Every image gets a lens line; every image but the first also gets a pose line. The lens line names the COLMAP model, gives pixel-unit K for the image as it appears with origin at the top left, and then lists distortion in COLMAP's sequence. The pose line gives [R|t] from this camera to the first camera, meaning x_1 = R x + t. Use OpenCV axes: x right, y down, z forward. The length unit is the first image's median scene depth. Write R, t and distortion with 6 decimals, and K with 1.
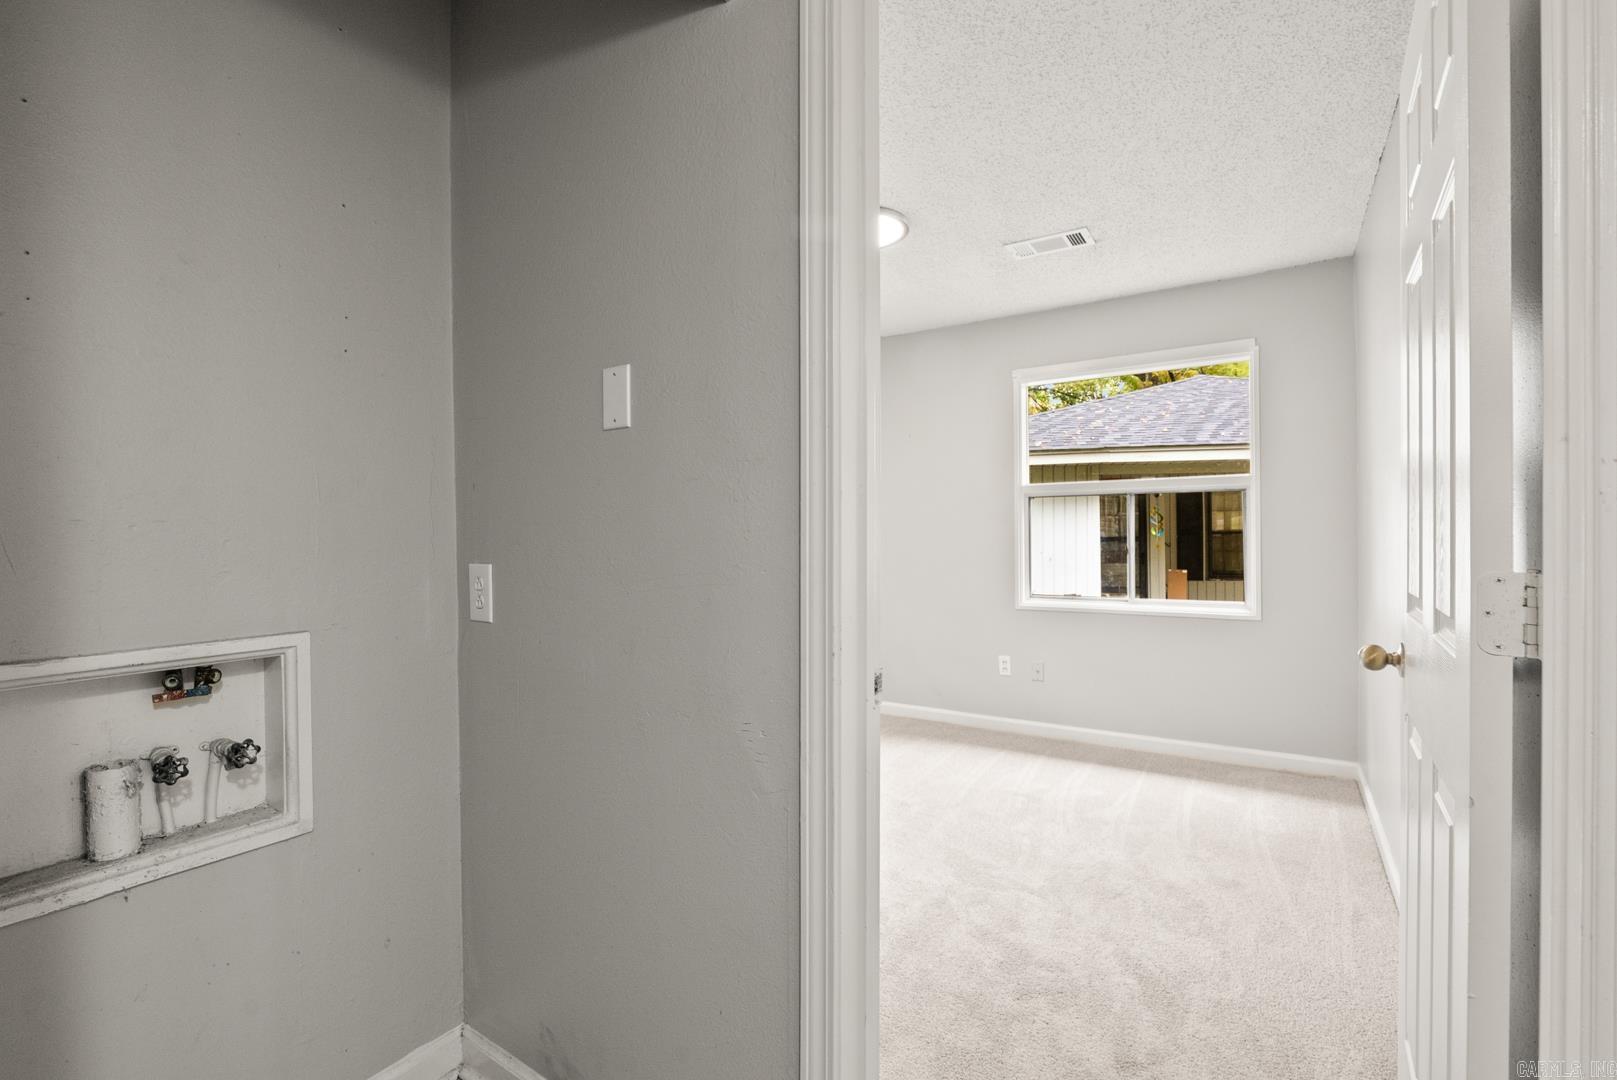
lens RADIAL K [[727.7, 0, 808.5], [0, 727.7, 540.0], [0, 0, 1]] dist [-0.003527, 0.000014]
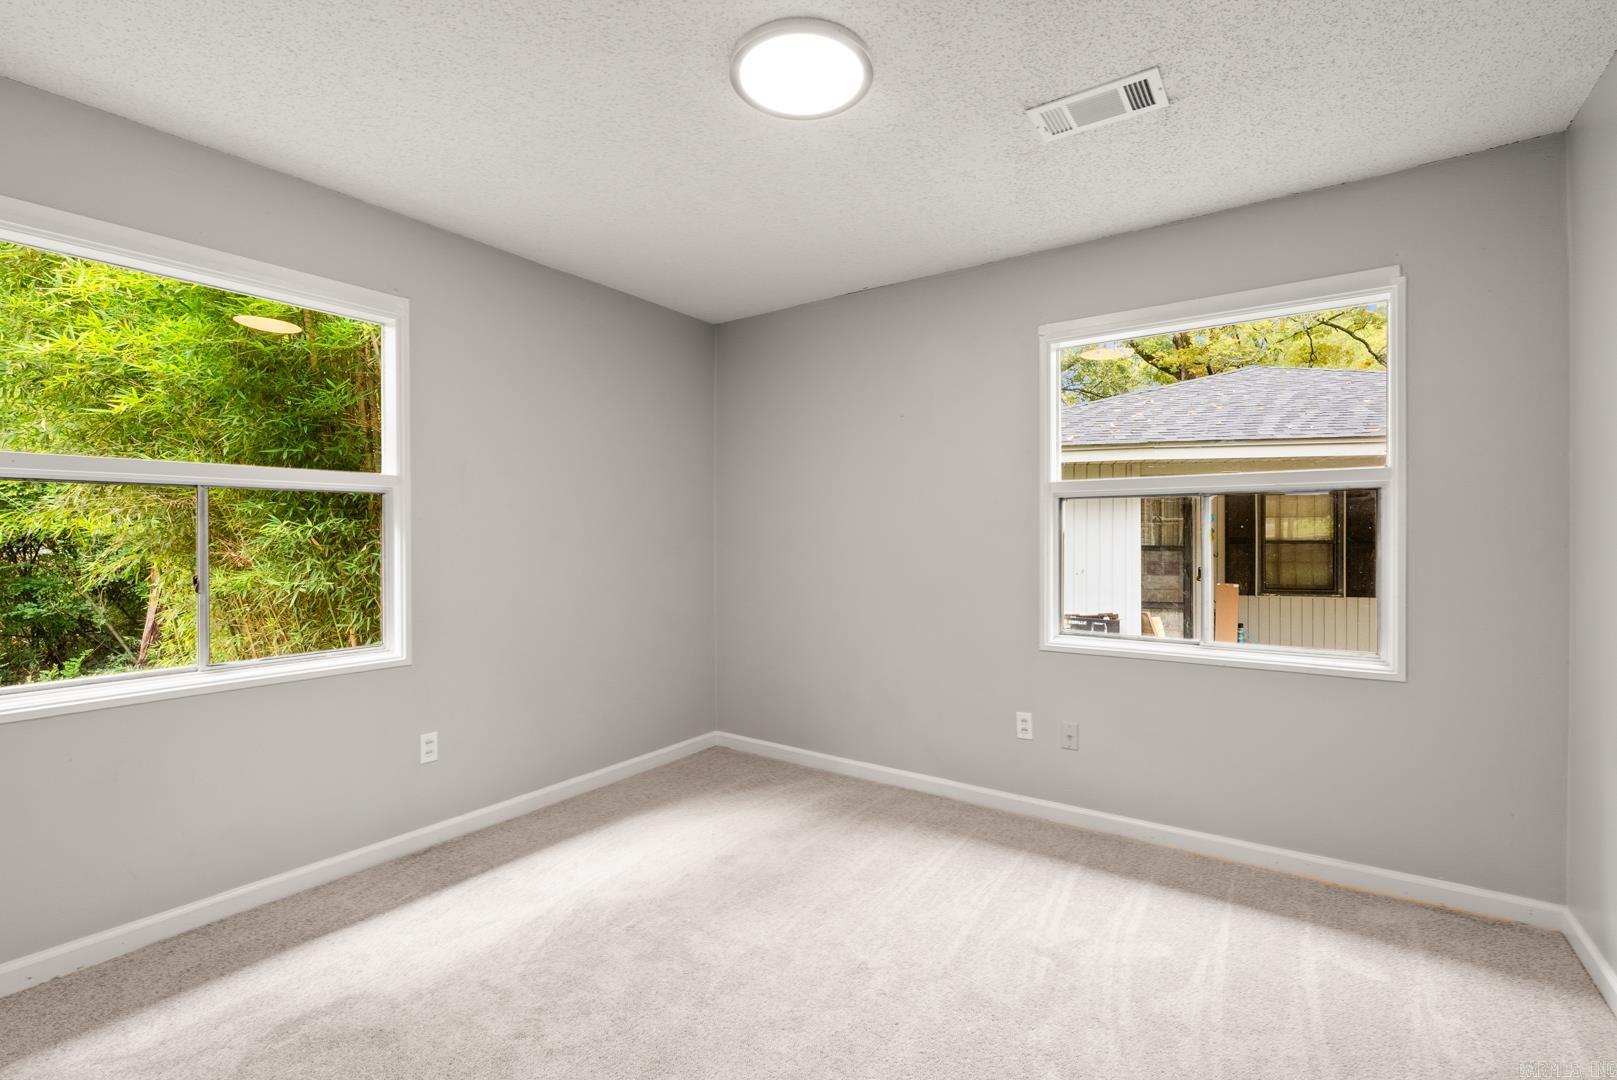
lens RADIAL K [[727.7, 0, 808.5], [0, 727.7, 540.0], [0, 0, 1]] dist [-0.003527, 0.000014]
pose [[0.999354, 0.010135, -0.034481, 0.079056], [-0.010221, 0.999945, -0.002343, -0.012434], [0.034455, 0.002694, 0.999403, 0.271159]]
